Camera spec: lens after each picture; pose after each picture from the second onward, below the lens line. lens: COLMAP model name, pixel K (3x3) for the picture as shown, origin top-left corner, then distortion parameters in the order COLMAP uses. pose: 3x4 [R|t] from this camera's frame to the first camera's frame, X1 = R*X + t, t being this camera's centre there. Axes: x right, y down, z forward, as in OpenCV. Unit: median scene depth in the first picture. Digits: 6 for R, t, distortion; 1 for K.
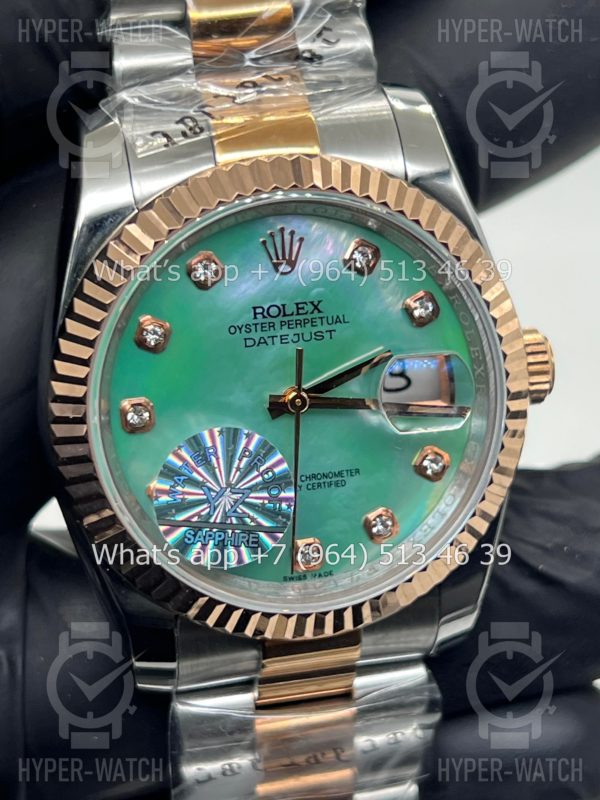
lens RADIAL K [[1846.1, 0, 299.8], [0, 1846.1, 399.9], [0, 0, 1]] dist [0.359065, 0.320980]
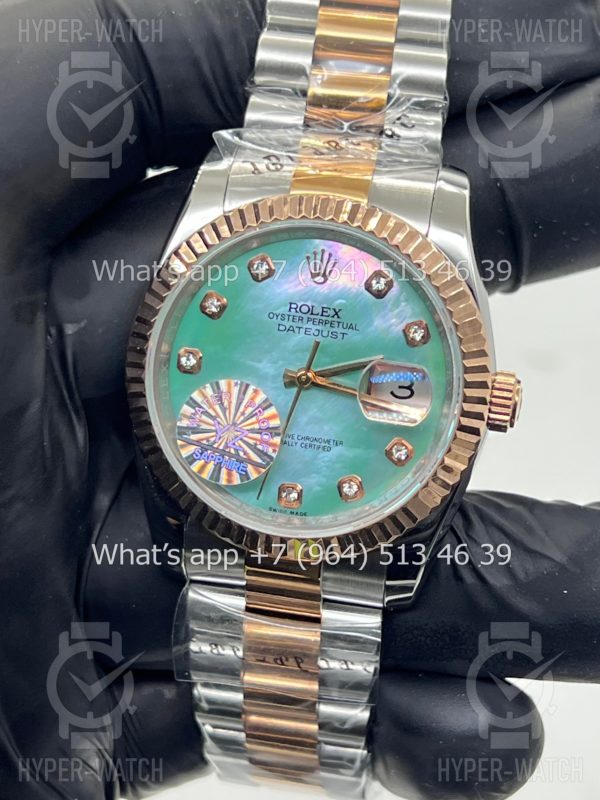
lens RADIAL K [[1846.1, 0, 299.8], [0, 1846.1, 399.9], [0, 0, 1]] dist [0.359065, 0.320980]
pose [[0.926026, 0.224846, -0.303183, 0.402554], [-0.246253, 0.968616, -0.033799, 0.061668], [0.286069, 0.105959, 0.952333, -0.266409]]
